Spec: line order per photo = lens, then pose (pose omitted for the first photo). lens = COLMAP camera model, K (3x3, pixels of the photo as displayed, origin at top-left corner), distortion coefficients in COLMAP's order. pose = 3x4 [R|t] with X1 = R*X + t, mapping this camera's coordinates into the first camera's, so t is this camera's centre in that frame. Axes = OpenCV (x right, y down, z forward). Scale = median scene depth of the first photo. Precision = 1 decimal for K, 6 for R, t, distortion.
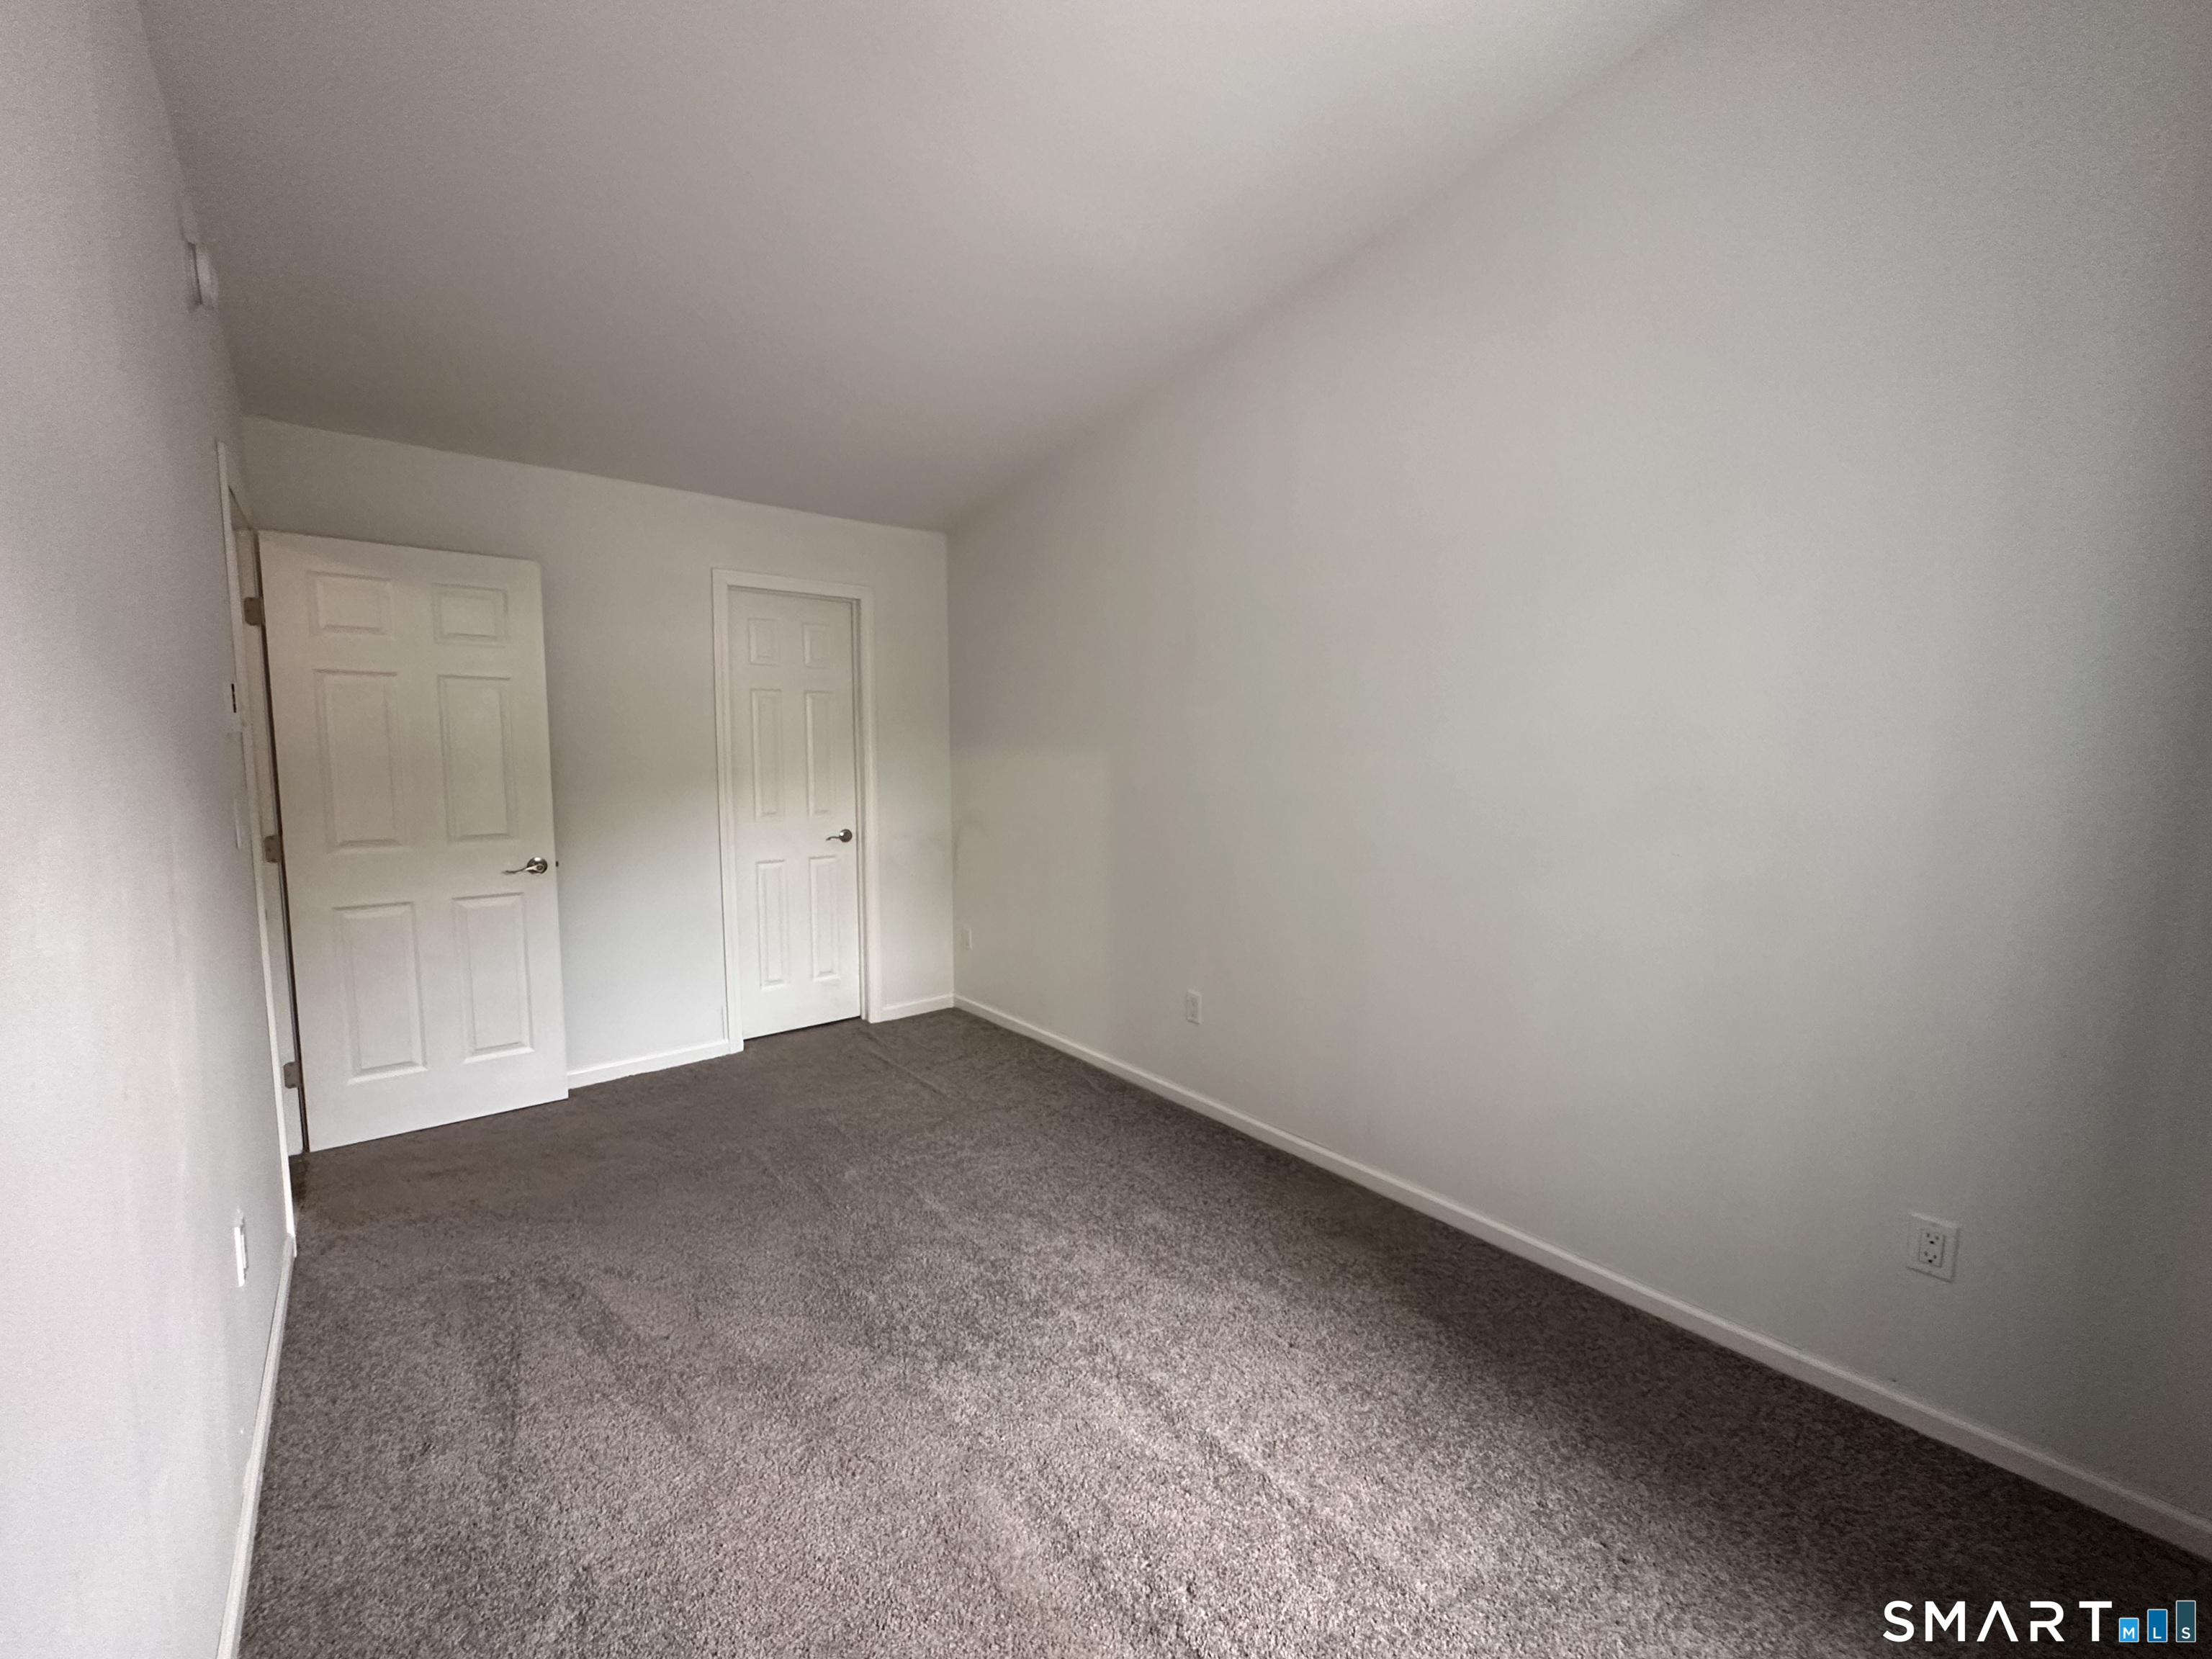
lens RADIAL K [[879.4, 0, 1106.0], [0, 879.4, 829.5], [0, 0, 1]] dist [-0.001638, 0.000273]
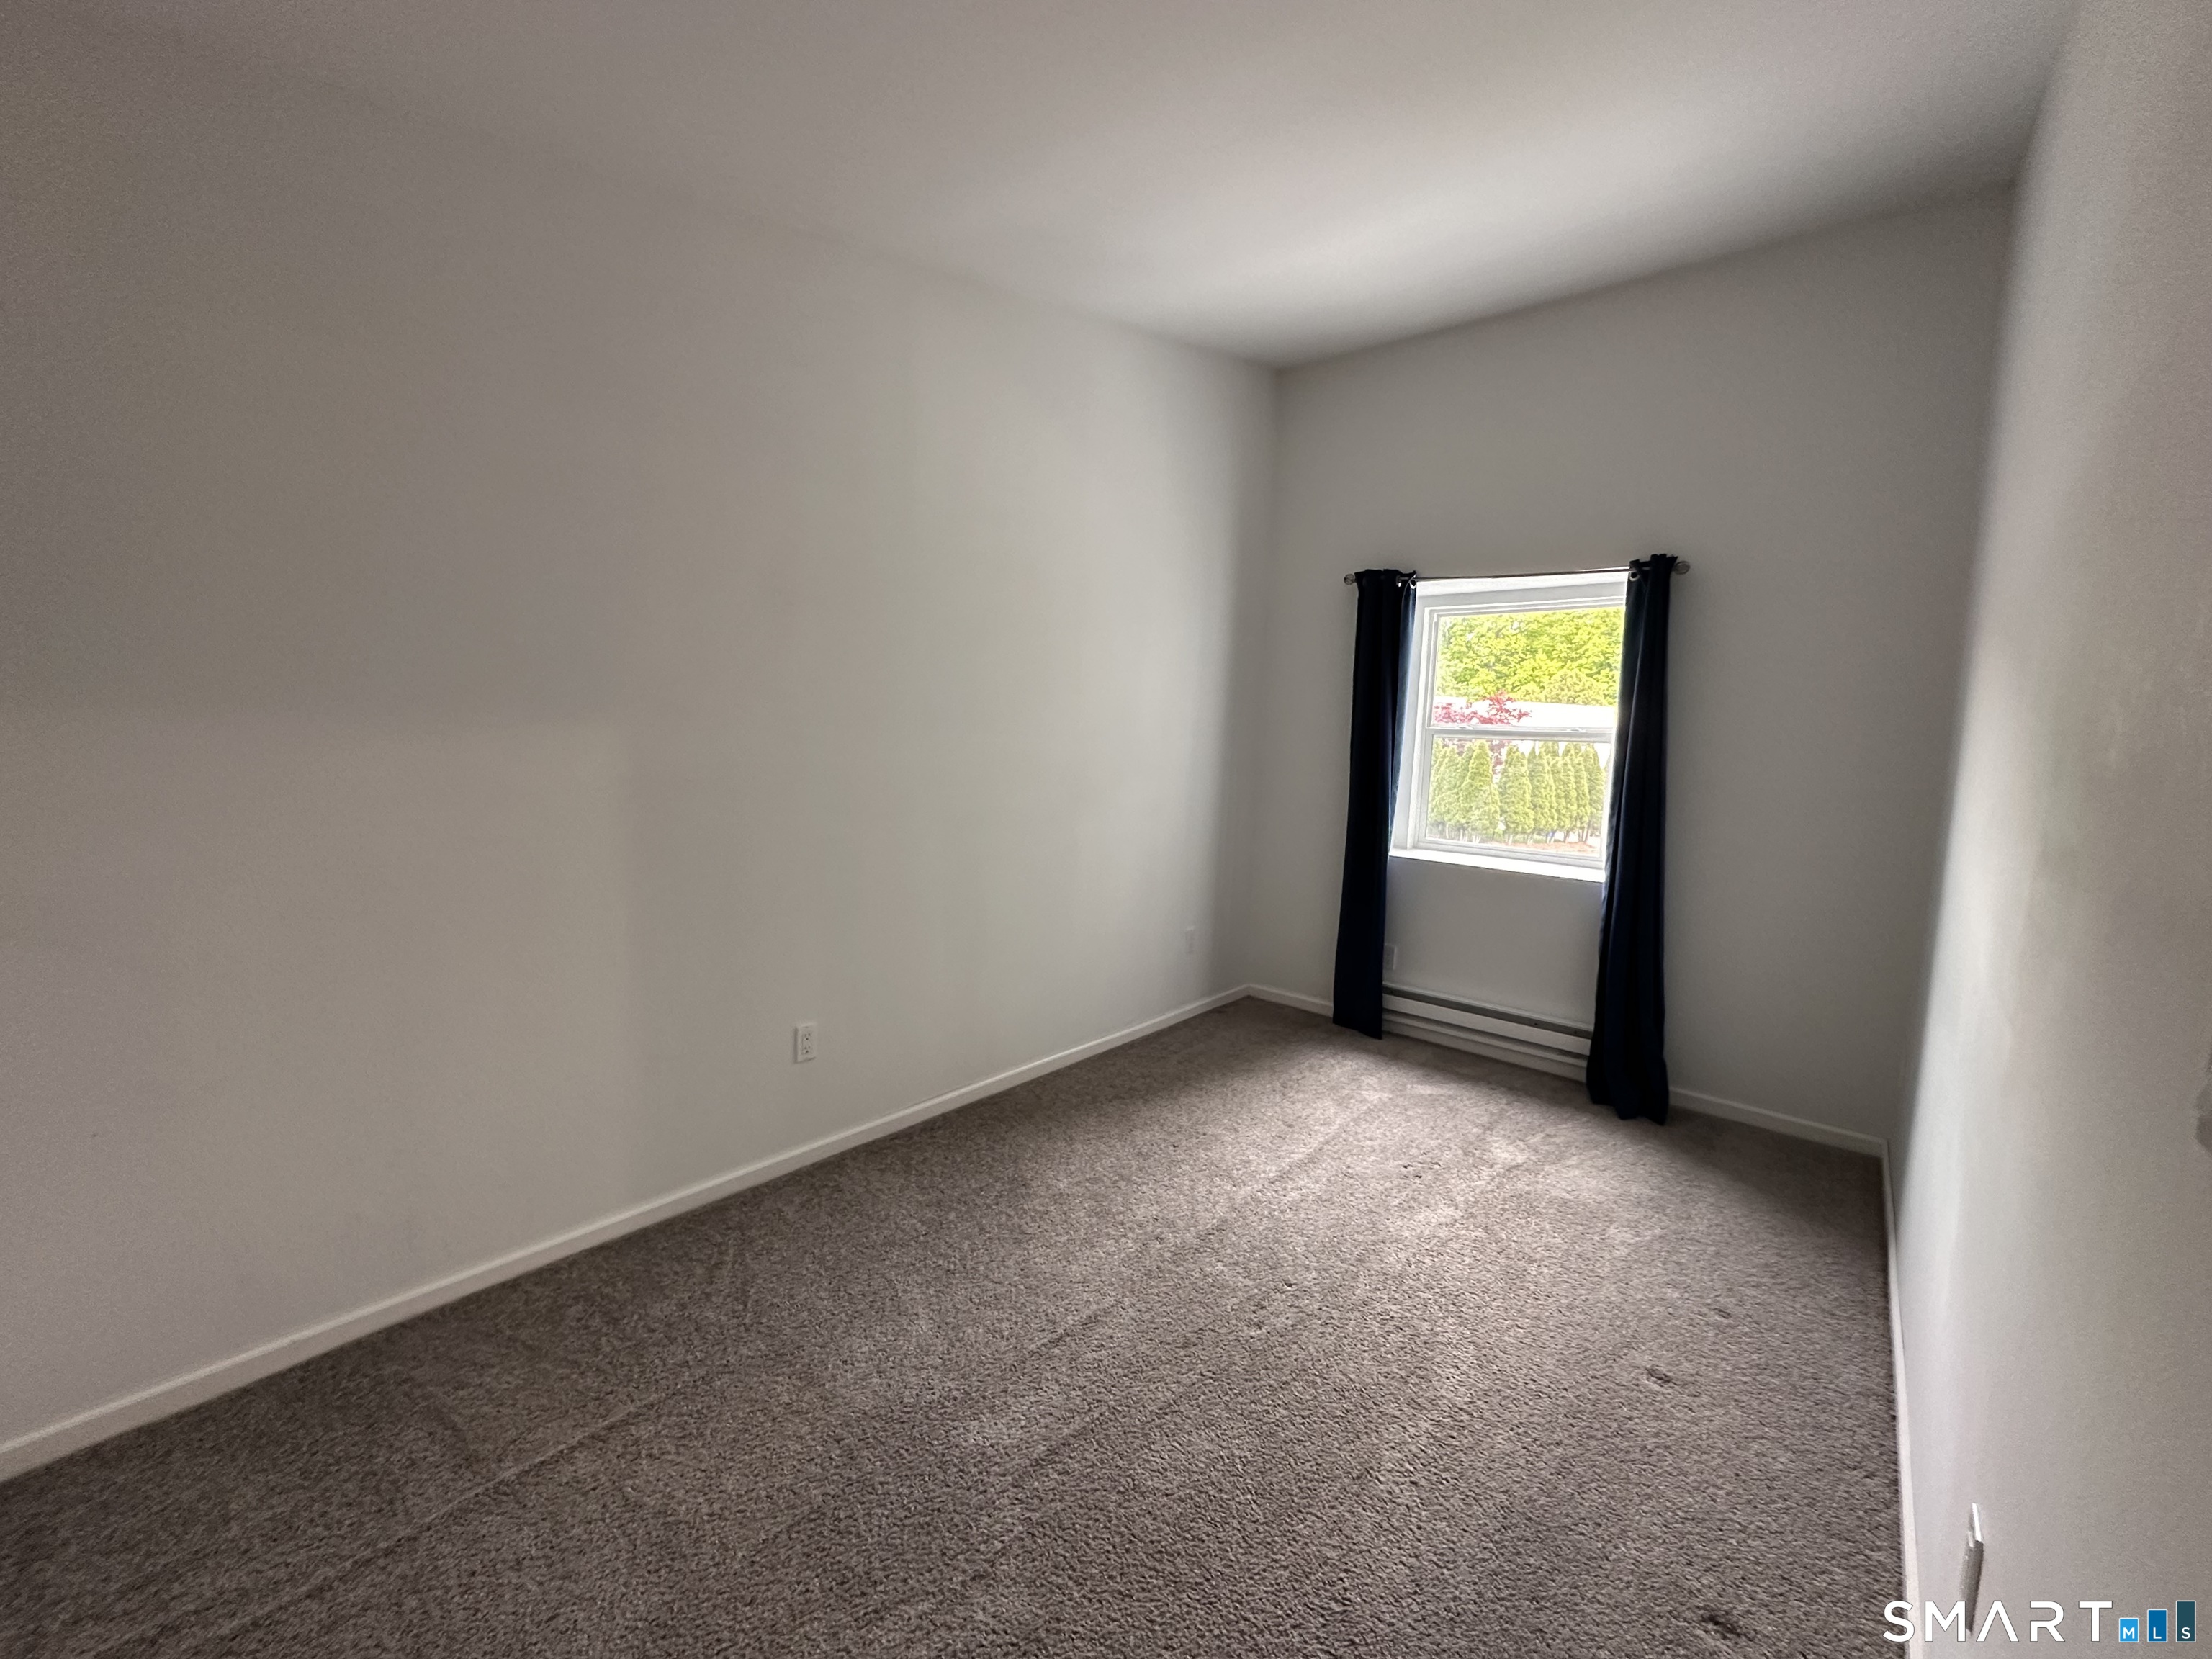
lens RADIAL K [[879.4, 0, 1106.0], [0, 879.4, 829.5], [0, 0, 1]] dist [-0.001638, 0.000273]
pose [[-0.137971, -0.125727, 0.982424, -0.720851], [0.070141, 0.988180, 0.136314, -0.085281], [-0.987950, 0.087716, -0.127521, 0.817471]]
